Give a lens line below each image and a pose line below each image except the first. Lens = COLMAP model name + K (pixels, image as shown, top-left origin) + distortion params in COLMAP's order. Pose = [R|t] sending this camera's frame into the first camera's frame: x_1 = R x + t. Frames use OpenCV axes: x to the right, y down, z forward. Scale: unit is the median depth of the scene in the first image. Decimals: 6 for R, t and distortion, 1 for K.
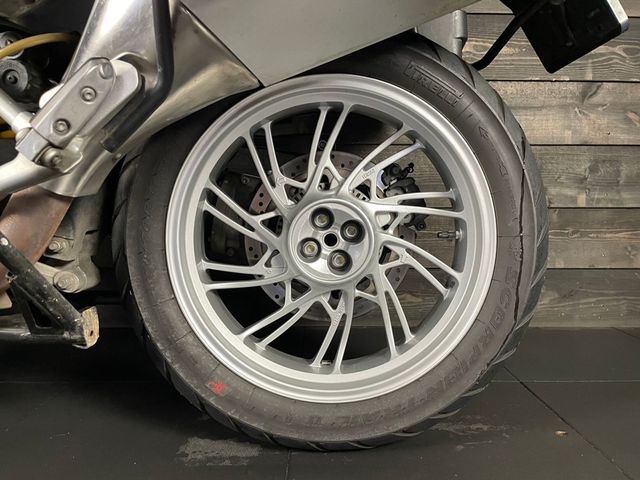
lens RADIAL K [[482.0, 0, 323.3], [0, 482.0, 241.7], [0, 0, 1]] dist [0.083848, -0.108033]
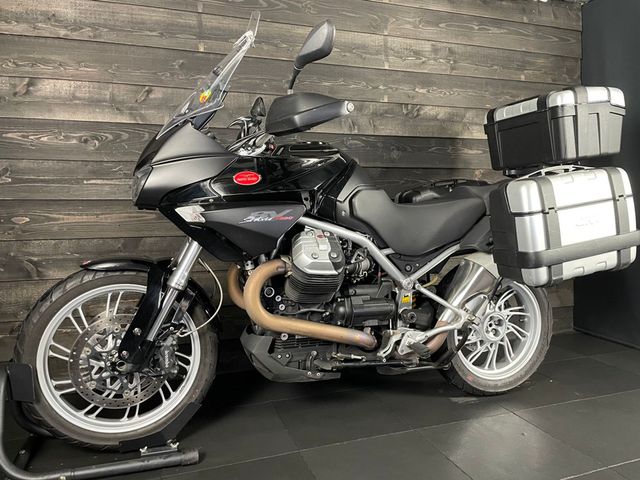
lens RADIAL K [[471.4, 0, 320.0], [0, 471.4, 240.0], [0, 0, 1]] dist [0.089383, -0.120176]
pose [[0.951798, -0.034229, 0.304810, -1.903210], [0.038501, 0.999226, -0.008014, -0.558162], [-0.304300, 0.019364, 0.952380, -1.529253]]
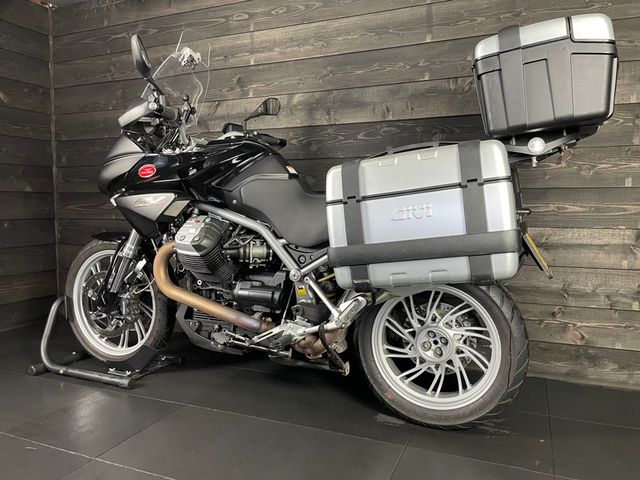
lens RADIAL K [[469.6, 0, 330.8], [0, 469.6, 242.8], [0, 0, 1]] dist [0.078363, -0.096964]
pose [[0.920833, 0.029162, -0.388866, 0.450809], [-0.030079, 0.999541, 0.003731, -0.510449], [0.388796, 0.008261, 0.921287, -1.444701]]
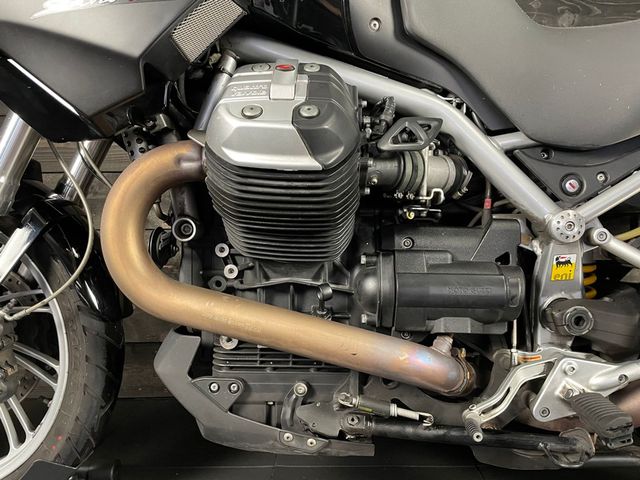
lens RADIAL K [[482.0, 0, 323.3], [0, 482.0, 241.7], [0, 0, 1]] dist [0.083848, -0.108033]
pose [[0.999005, -0.012838, -0.042700, -1.112536], [0.011764, 0.999611, -0.025297, -0.275209], [0.043008, 0.024770, 0.998768, -0.199715]]
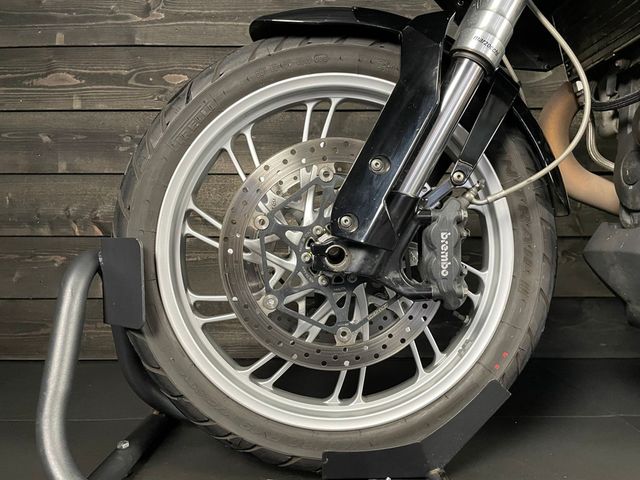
lens RADIAL K [[484.0, 0, 328.5], [0, 484.0, 239.8], [0, 0, 1]] dist [0.012227, 0.001949]
pose [[0.999836, -0.006422, -0.016926, -2.119602], [0.005524, 0.998600, -0.052603, -0.026077], [0.017240, 0.052501, 0.998472, -0.034740]]
